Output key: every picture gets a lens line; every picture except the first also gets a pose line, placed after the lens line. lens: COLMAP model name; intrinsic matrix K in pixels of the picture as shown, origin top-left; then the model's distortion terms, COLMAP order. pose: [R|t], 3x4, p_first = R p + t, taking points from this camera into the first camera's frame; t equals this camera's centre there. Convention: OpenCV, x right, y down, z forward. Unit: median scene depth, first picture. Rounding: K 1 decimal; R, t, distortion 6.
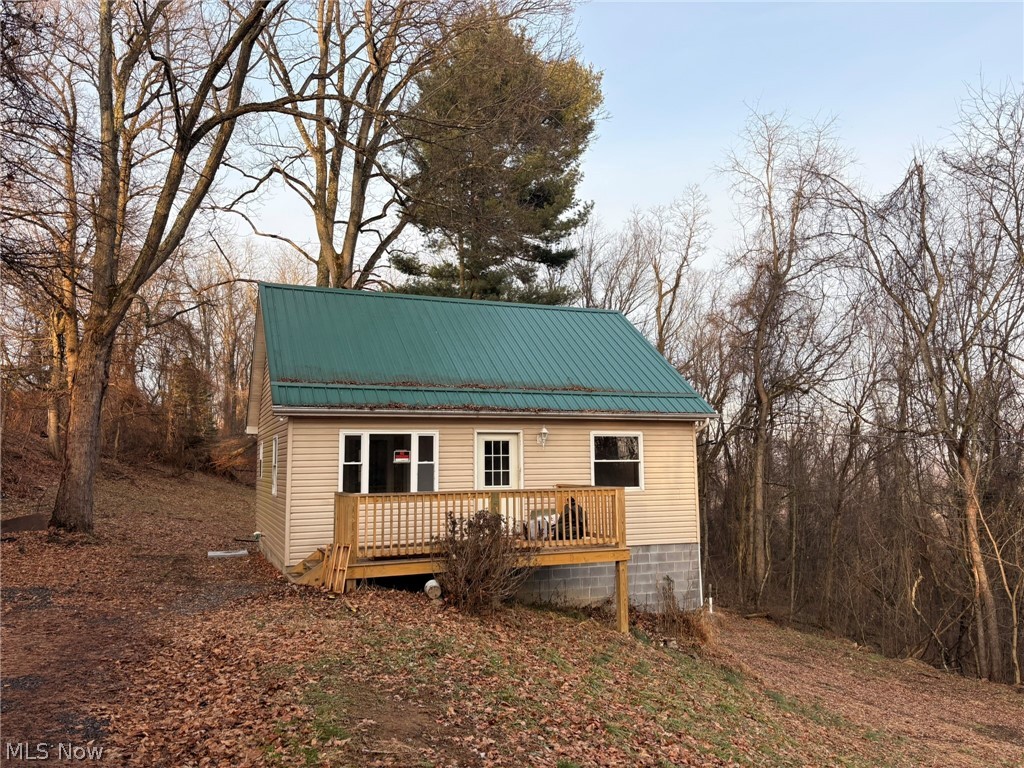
lens RADIAL K [[766.3, 0, 518.7], [0, 766.3, 392.5], [0, 0, 1]] dist [0.014384, -0.019652]
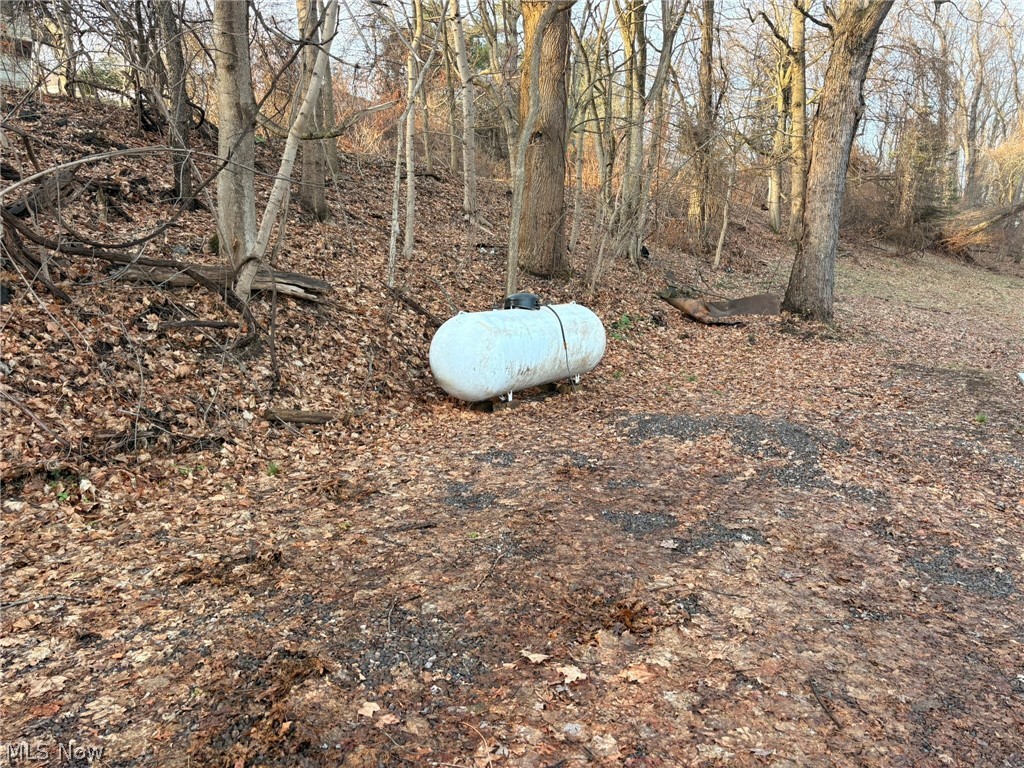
lens RADIAL K [[766.3, 0, 514.6], [0, 766.3, 389.6], [0, 0, 1]] dist [0.014384, -0.019652]
pose [[0.659137, 0.152911, -0.736313, -0.107385], [0.055282, 0.966608, 0.250225, 0.021789], [0.749989, -0.205638, 0.628674, 0.152542]]
